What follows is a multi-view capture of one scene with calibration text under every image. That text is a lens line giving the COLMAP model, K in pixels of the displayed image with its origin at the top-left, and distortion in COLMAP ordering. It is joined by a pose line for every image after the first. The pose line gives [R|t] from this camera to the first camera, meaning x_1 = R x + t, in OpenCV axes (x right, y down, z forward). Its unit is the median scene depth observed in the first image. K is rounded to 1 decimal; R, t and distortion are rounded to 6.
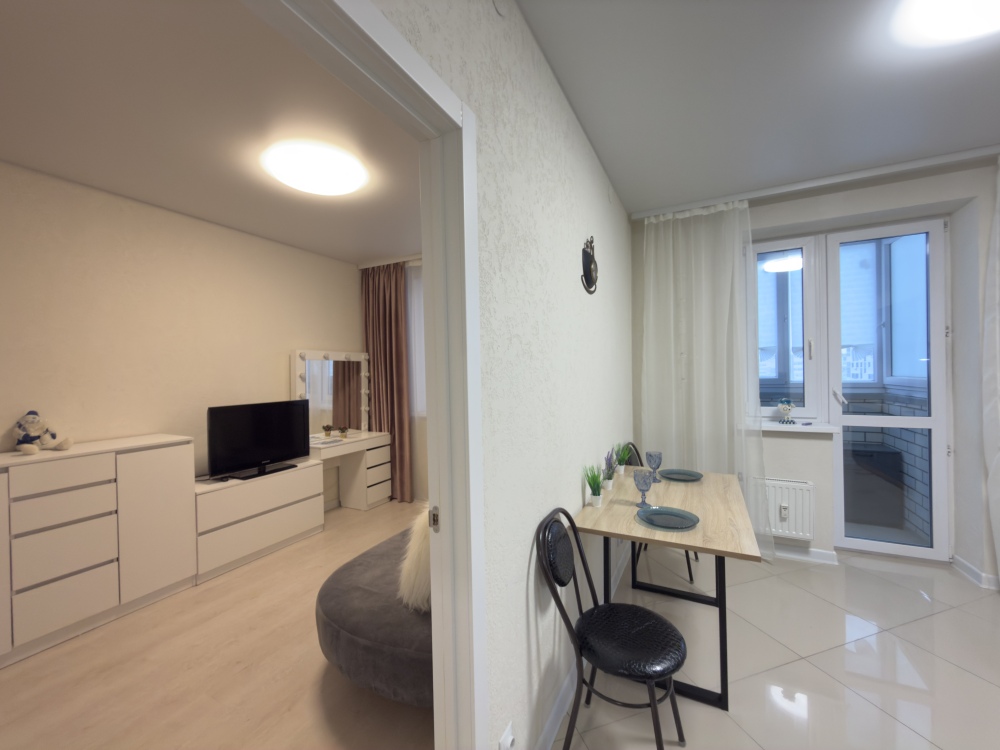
lens RADIAL K [[399.9, 0, 501.3], [0, 399.9, 374.1], [0, 0, 1]] dist [-0.001701, 0.000971]
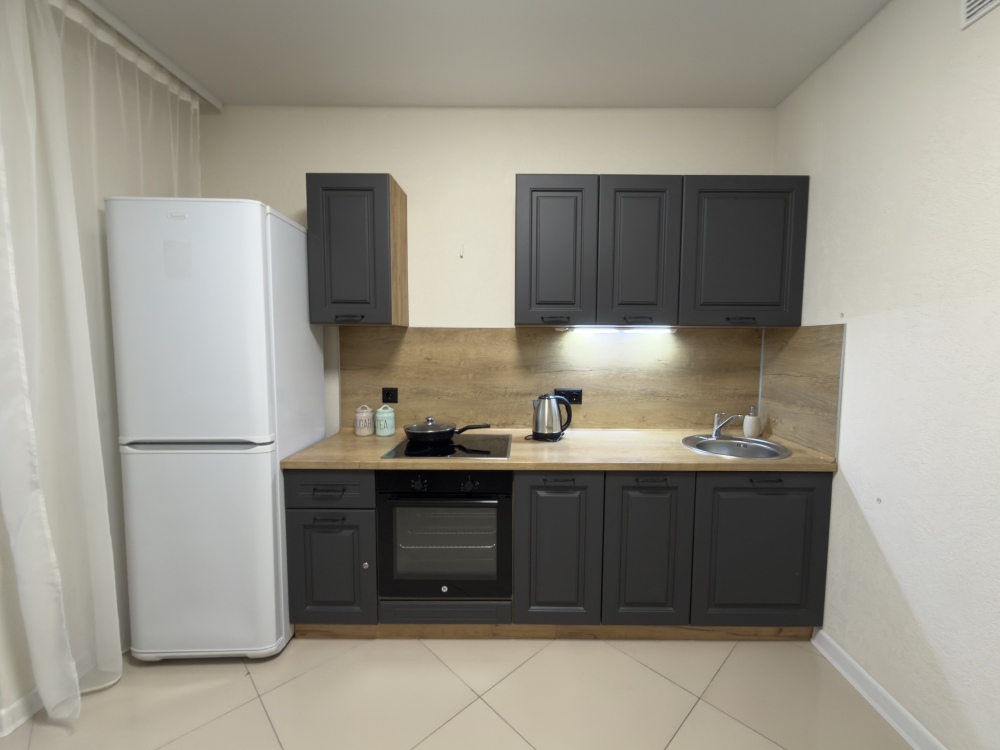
lens RADIAL K [[419.3, 0, 519.6], [0, 419.3, 376.1], [0, 0, 1]] dist [-0.000778, 0.000614]
pose [[-0.454057, -0.051659, 0.889474, 0.319199], [0.010279, 0.997948, 0.063206, 0.001019], [-0.890913, 0.037842, -0.452594, 0.512736]]
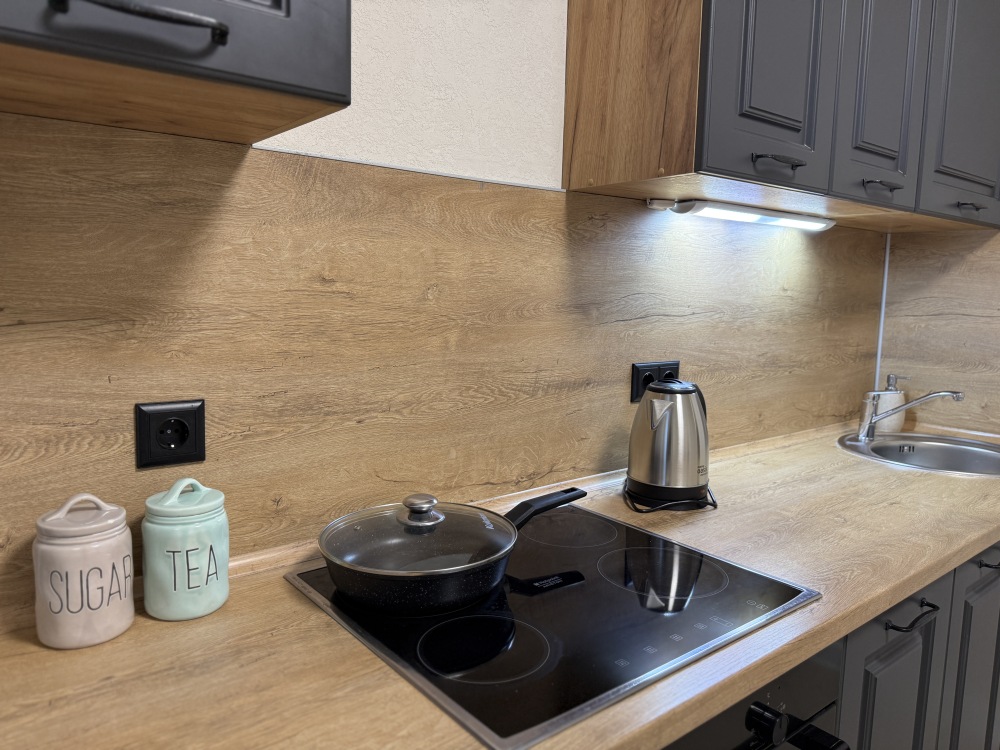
lens RADIAL K [[713.3, 0, 501.7], [0, 713.3, 370.2], [0, 0, 1]] dist [0.035074, -0.031386]
pose [[-0.913525, -0.048713, 0.403856, 0.887915], [-0.000325, 0.992891, 0.119028, 0.019632], [-0.406783, 0.108603, -0.907046, 0.602997]]
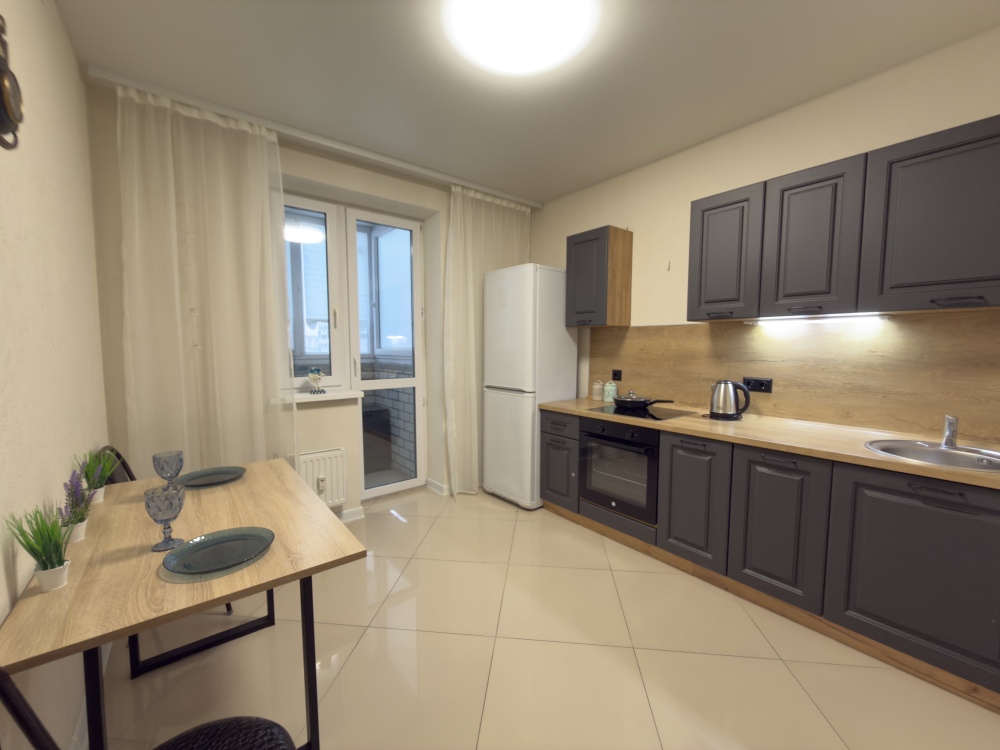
lens RADIAL K [[399.9, 0, 502.9], [0, 399.9, 374.6], [0, 0, 1]] dist [-0.001701, 0.000971]
pose [[0.412021, -0.046799, 0.909972, 0.021041], [-0.001085, 0.998654, 0.051851, 0.028949], [-0.911174, -0.022351, 0.411415, 0.202236]]
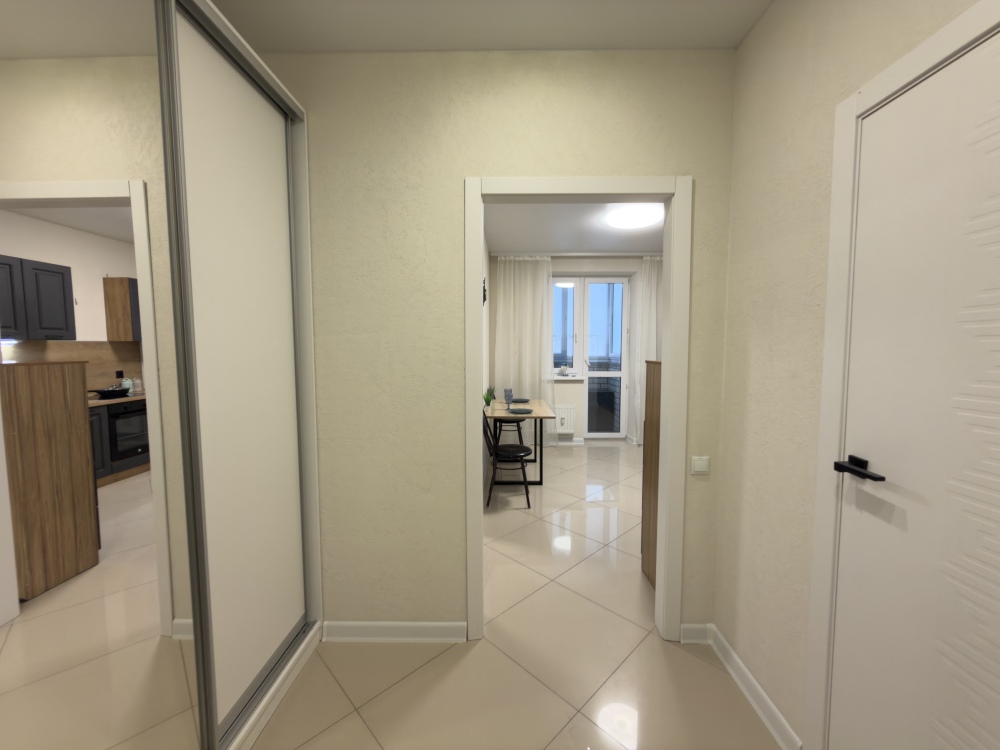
lens RADIAL K [[399.9, 0, 504.5], [0, 399.9, 372.3], [0, 0, 1]] dist [-0.001701, 0.000971]
pose [[0.892621, -0.008369, 0.450731, -0.413069], [-0.015843, 0.998628, 0.049918, 0.014881], [-0.450530, -0.051699, 0.891263, -0.583400]]
